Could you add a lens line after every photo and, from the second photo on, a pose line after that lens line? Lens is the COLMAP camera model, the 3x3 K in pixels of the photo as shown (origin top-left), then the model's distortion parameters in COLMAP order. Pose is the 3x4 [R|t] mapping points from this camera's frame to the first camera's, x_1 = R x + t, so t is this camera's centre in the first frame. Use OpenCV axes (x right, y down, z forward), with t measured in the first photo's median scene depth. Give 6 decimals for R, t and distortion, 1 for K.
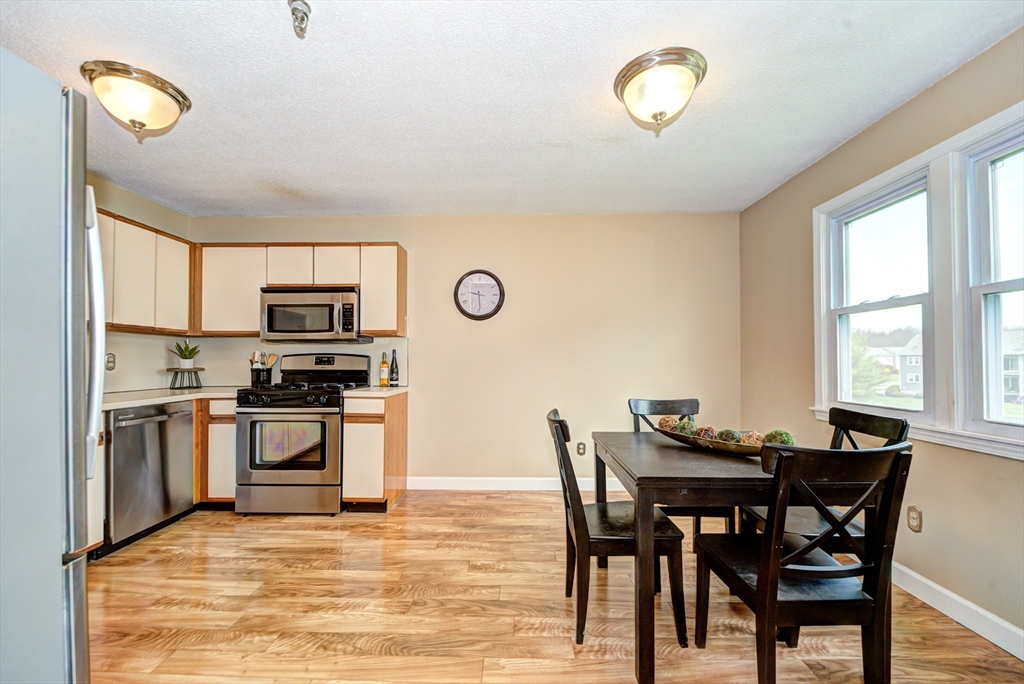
lens RADIAL K [[408.1, 0, 508.4], [0, 408.1, 355.3], [0, 0, 1]] dist [0.010733, -0.010592]
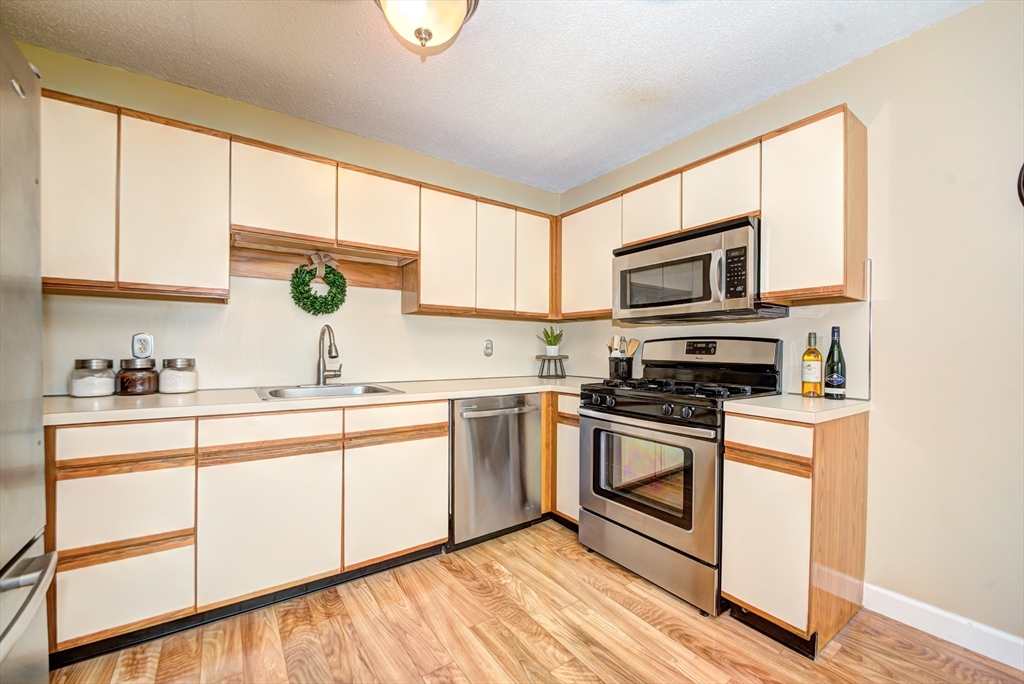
lens RADIAL K [[397.9, 0, 500.4], [0, 397.9, 351.0], [0, 0, 1]] dist [0.009369, -0.009186]
pose [[0.577859, 0.008532, -0.816092, -0.127123], [0.003779, 0.999907, 0.013129, 0.009412], [0.816128, -0.010670, 0.577773, 0.409309]]
